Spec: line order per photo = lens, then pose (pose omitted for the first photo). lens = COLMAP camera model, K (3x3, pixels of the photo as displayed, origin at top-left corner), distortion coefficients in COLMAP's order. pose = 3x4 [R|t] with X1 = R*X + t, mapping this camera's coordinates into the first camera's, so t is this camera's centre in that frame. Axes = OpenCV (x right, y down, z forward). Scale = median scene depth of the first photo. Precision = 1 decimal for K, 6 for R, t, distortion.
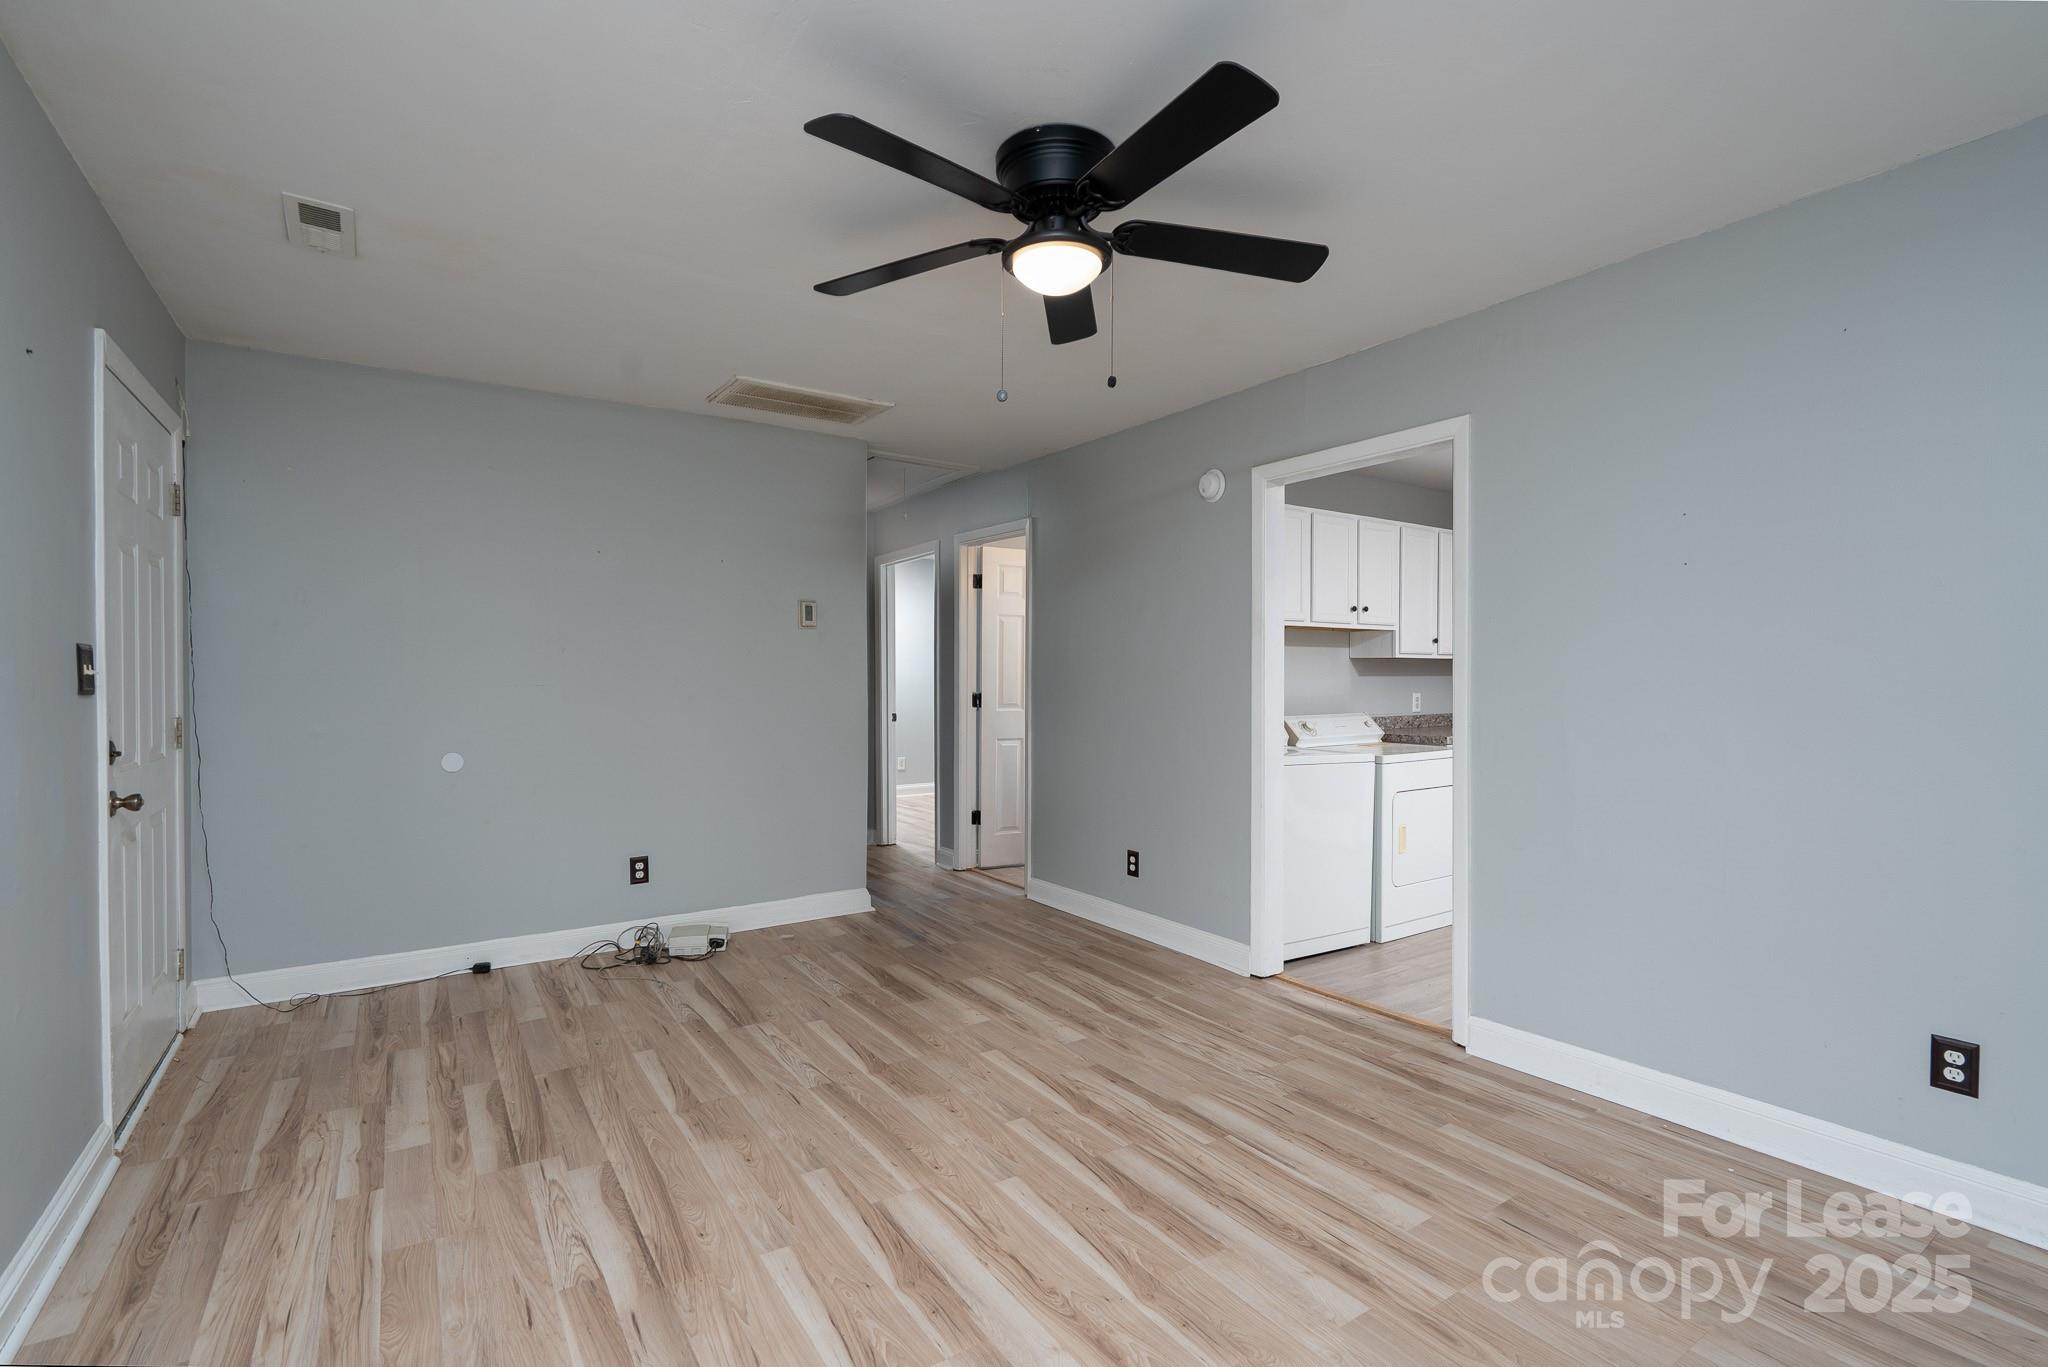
lens RADIAL K [[989.6, 0, 1014.2], [0, 989.6, 695.2], [0, 0, 1]] dist [-0.012828, 0.000398]
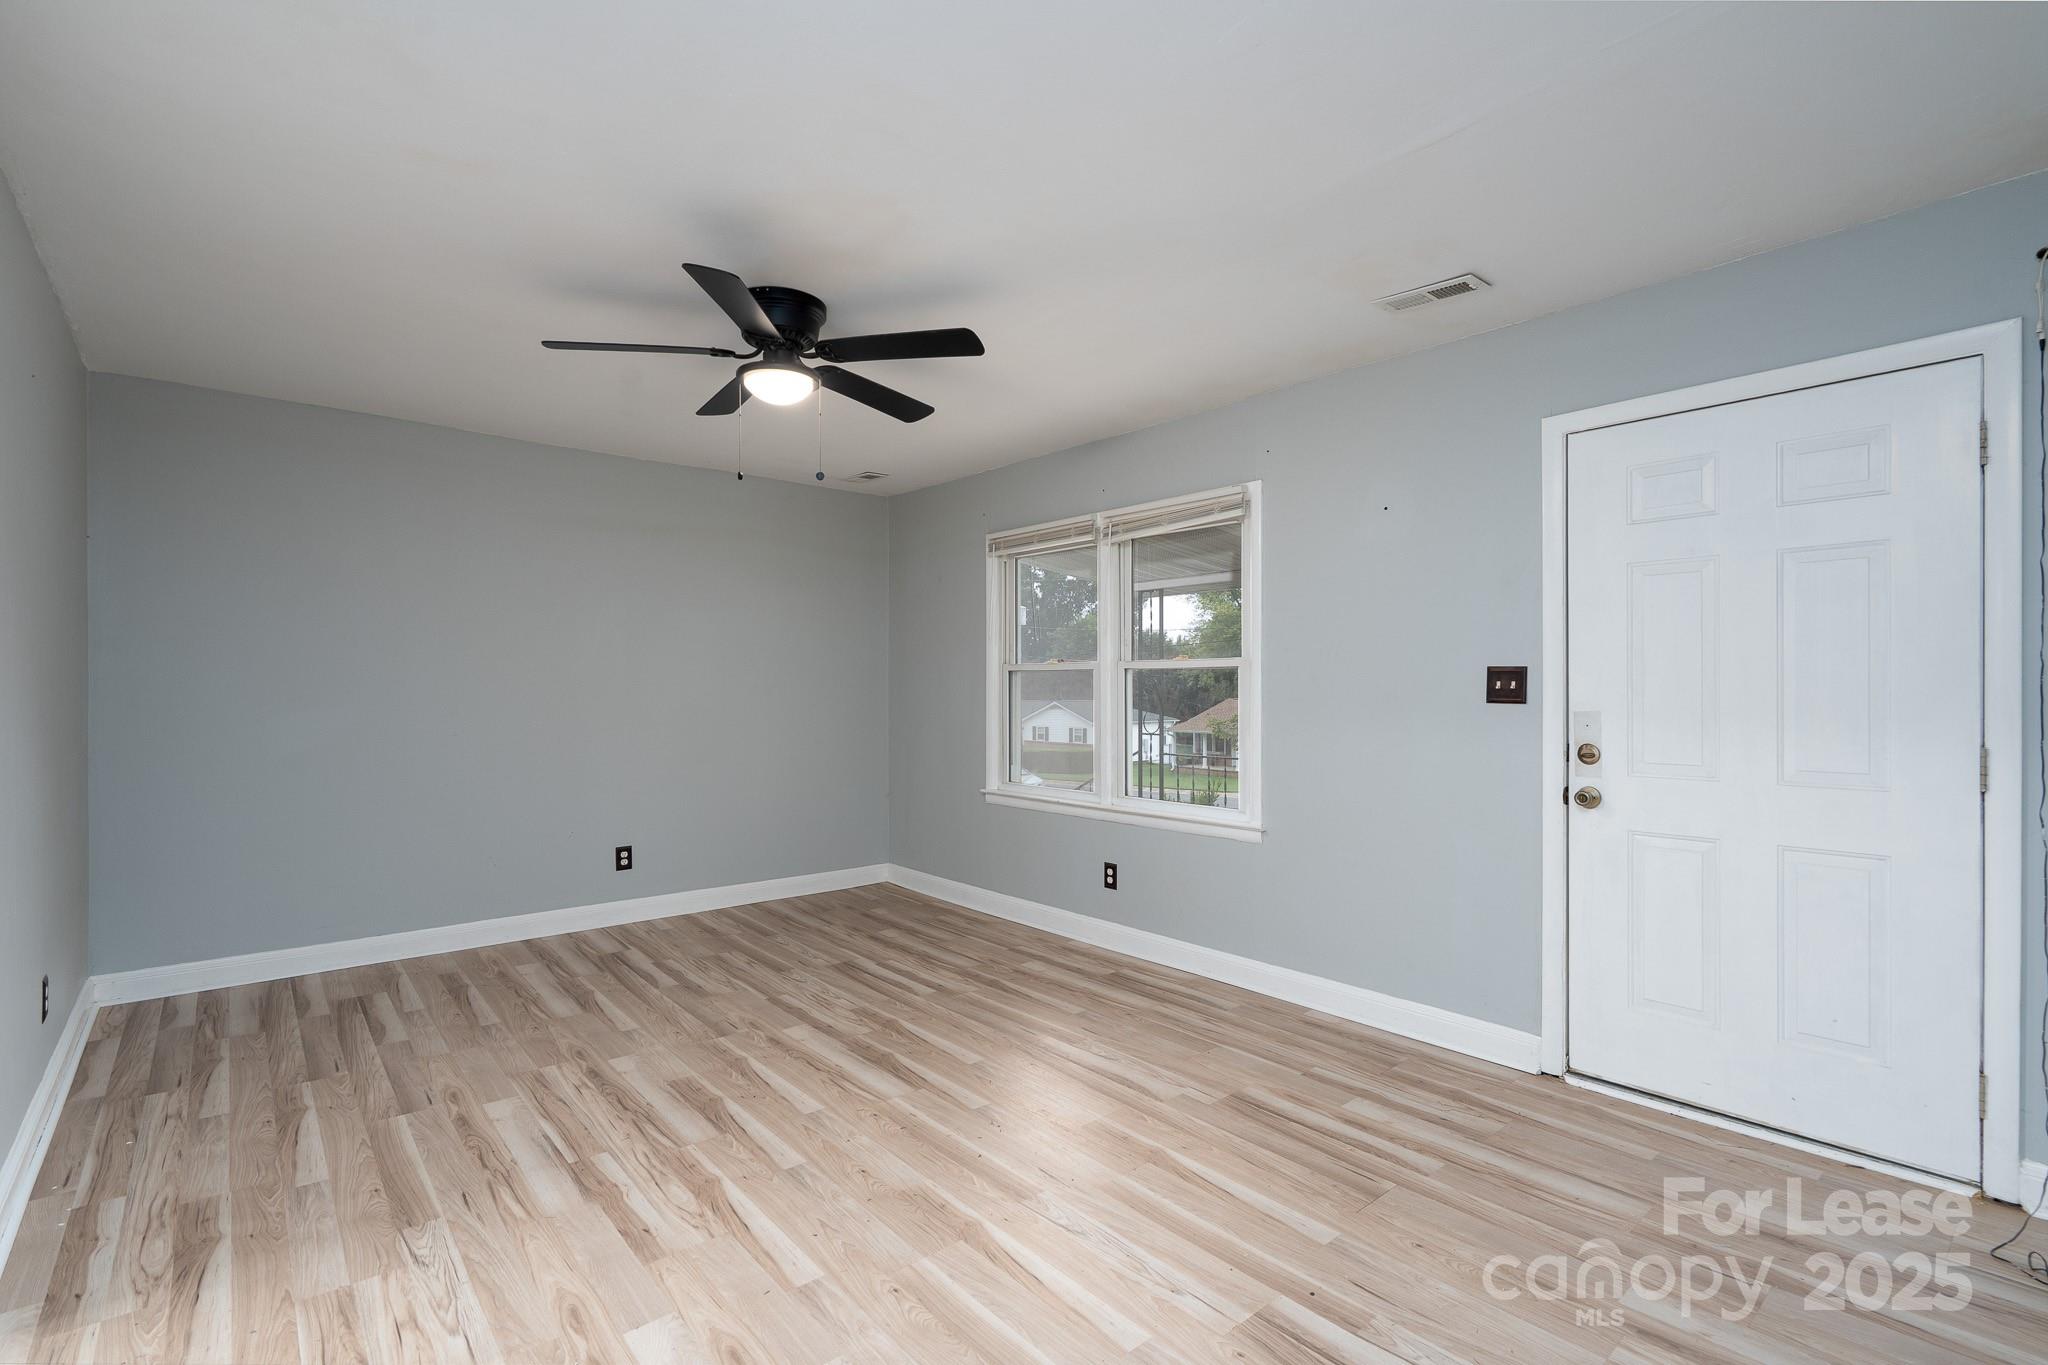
lens RADIAL K [[989.6, 0, 1014.2], [0, 989.6, 694.2], [0, 0, 1]] dist [-0.012828, 0.000398]
pose [[-0.993995, -0.000914, -0.109425, -0.102844], [-0.003658, 0.999684, 0.024884, -0.032409], [0.109368, 0.025135, -0.993684, 1.945750]]
